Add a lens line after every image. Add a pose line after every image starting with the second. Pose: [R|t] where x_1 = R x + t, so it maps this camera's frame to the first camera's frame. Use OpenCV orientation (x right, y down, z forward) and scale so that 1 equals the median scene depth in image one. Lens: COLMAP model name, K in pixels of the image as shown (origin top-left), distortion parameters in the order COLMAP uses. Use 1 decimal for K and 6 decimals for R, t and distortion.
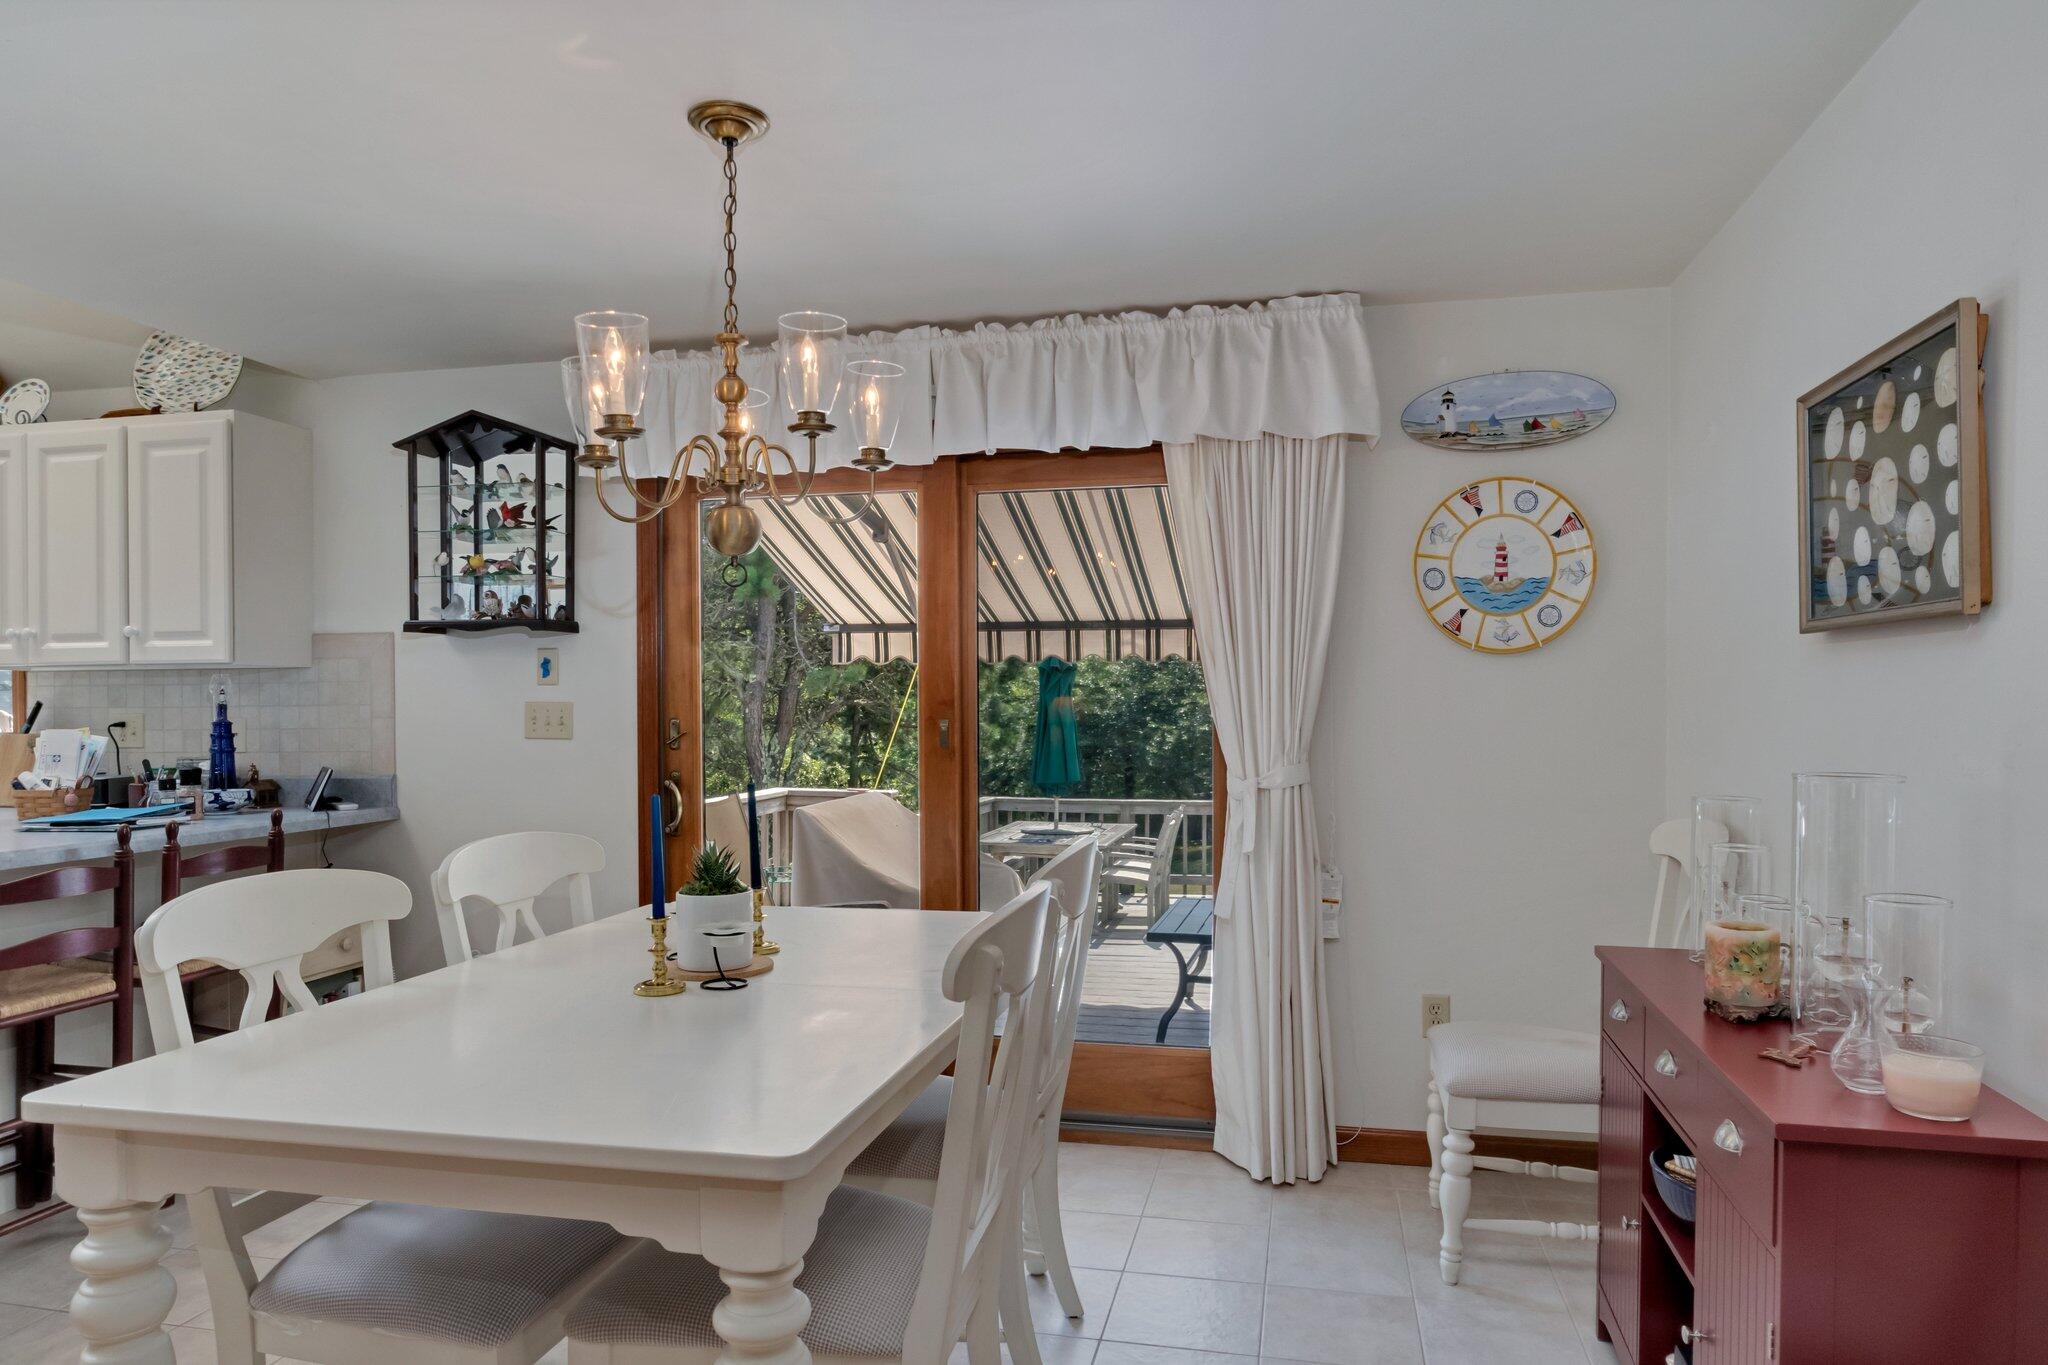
lens RADIAL K [[1242.3, 0, 1026.8], [0, 1242.3, 689.0], [0, 0, 1]] dist [-0.001043, 0.000875]
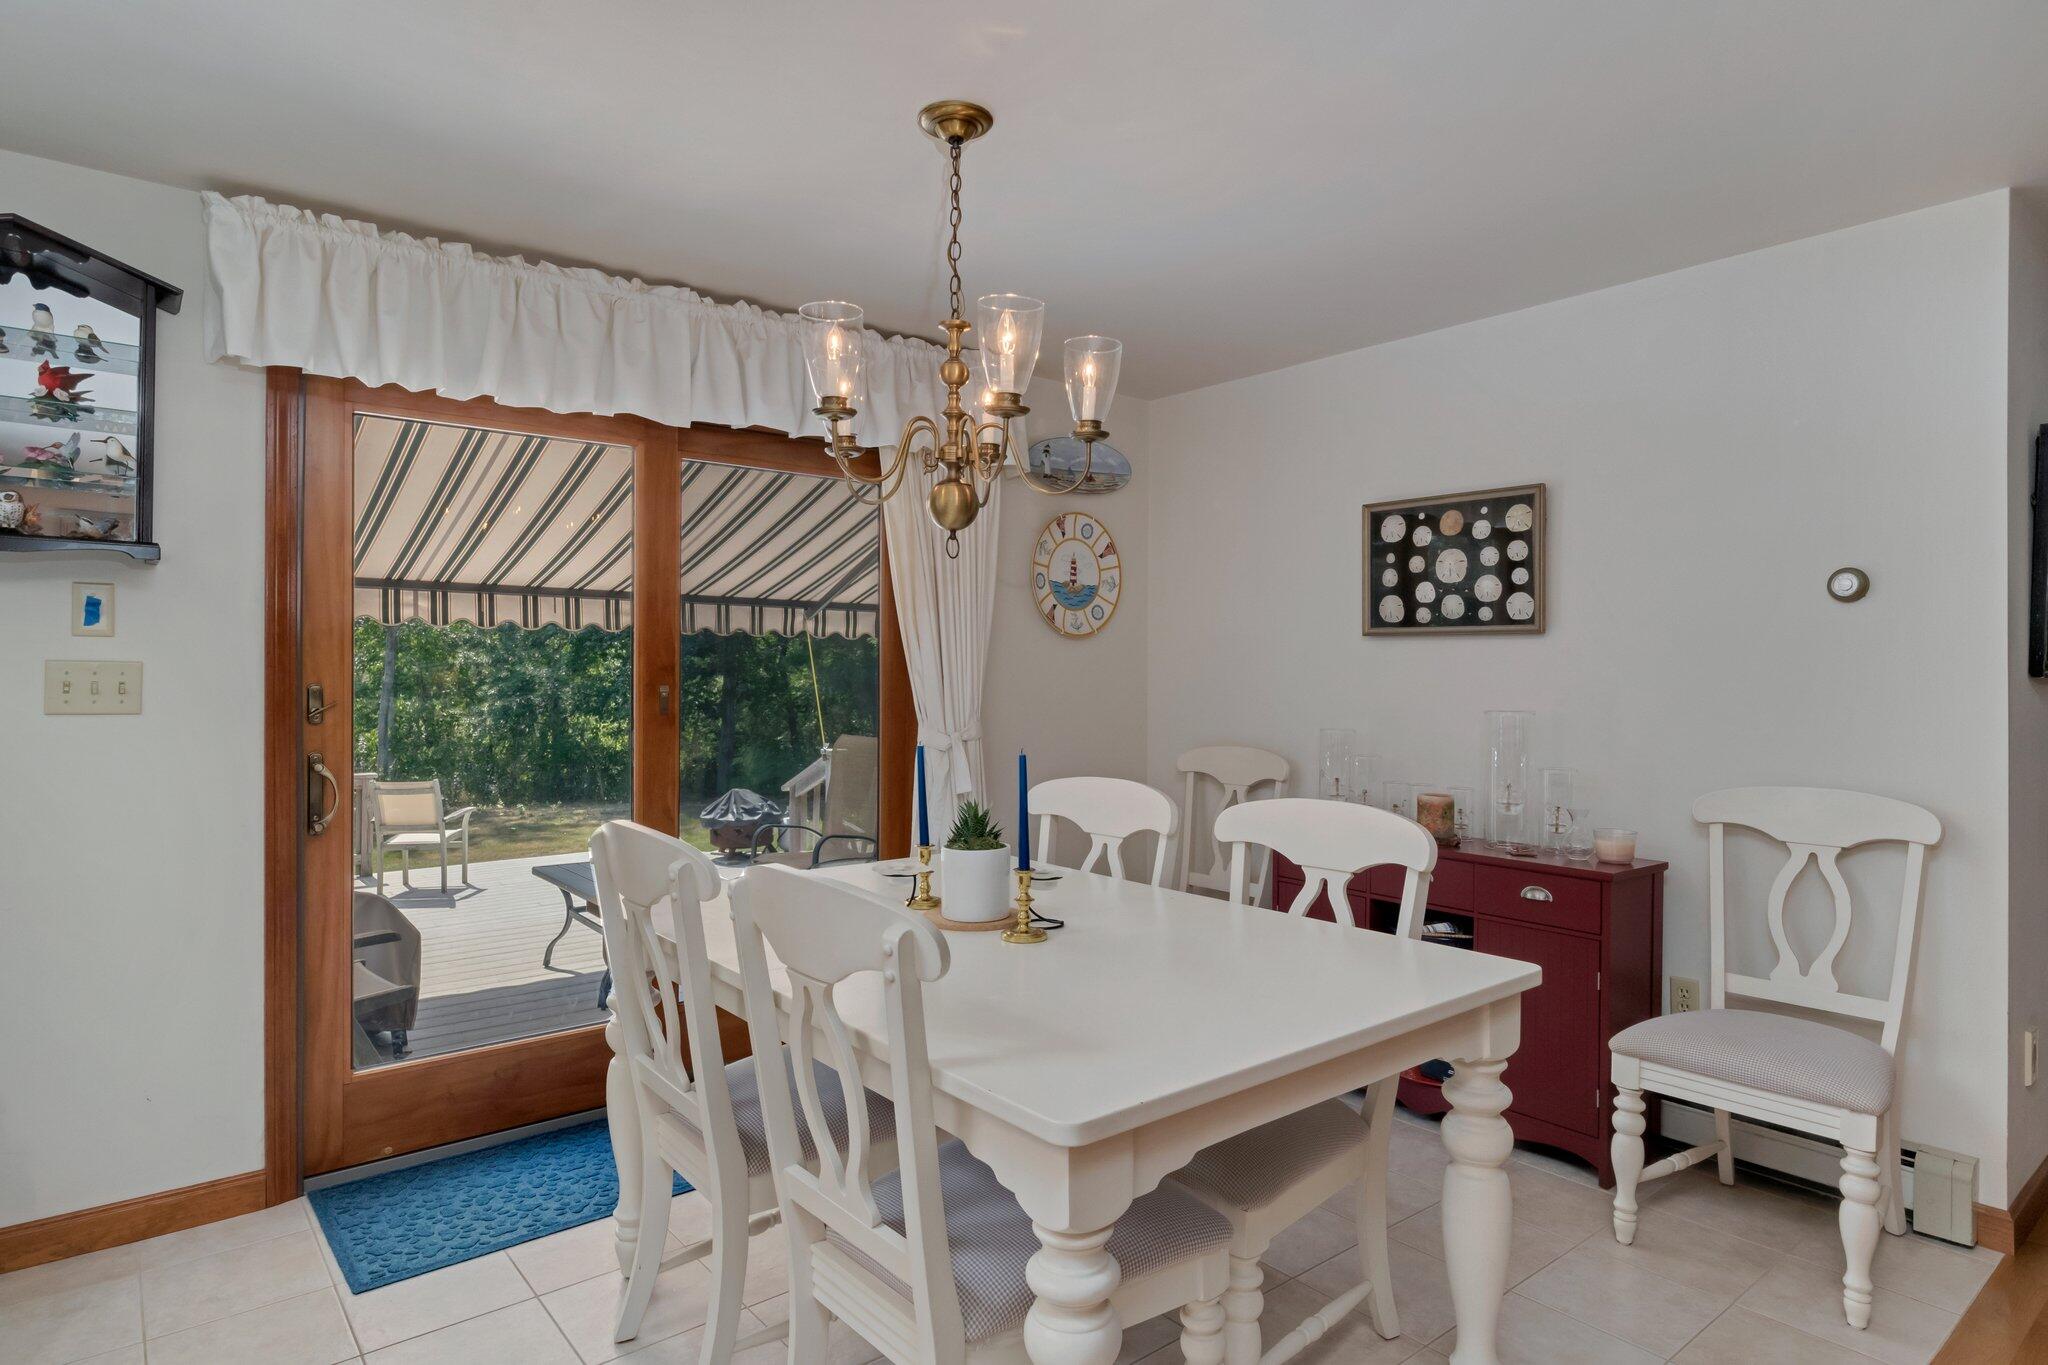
lens RADIAL K [[1140.7, 0, 1019.8], [0, 1140.7, 655.7], [0, 0, 1]] dist [-0.022345, 0.000454]
pose [[0.630025, 0.019428, 0.776331, -0.611771], [-0.016790, 0.999794, -0.011395, 0.006967], [-0.776393, -0.005856, 0.630222, 0.220556]]
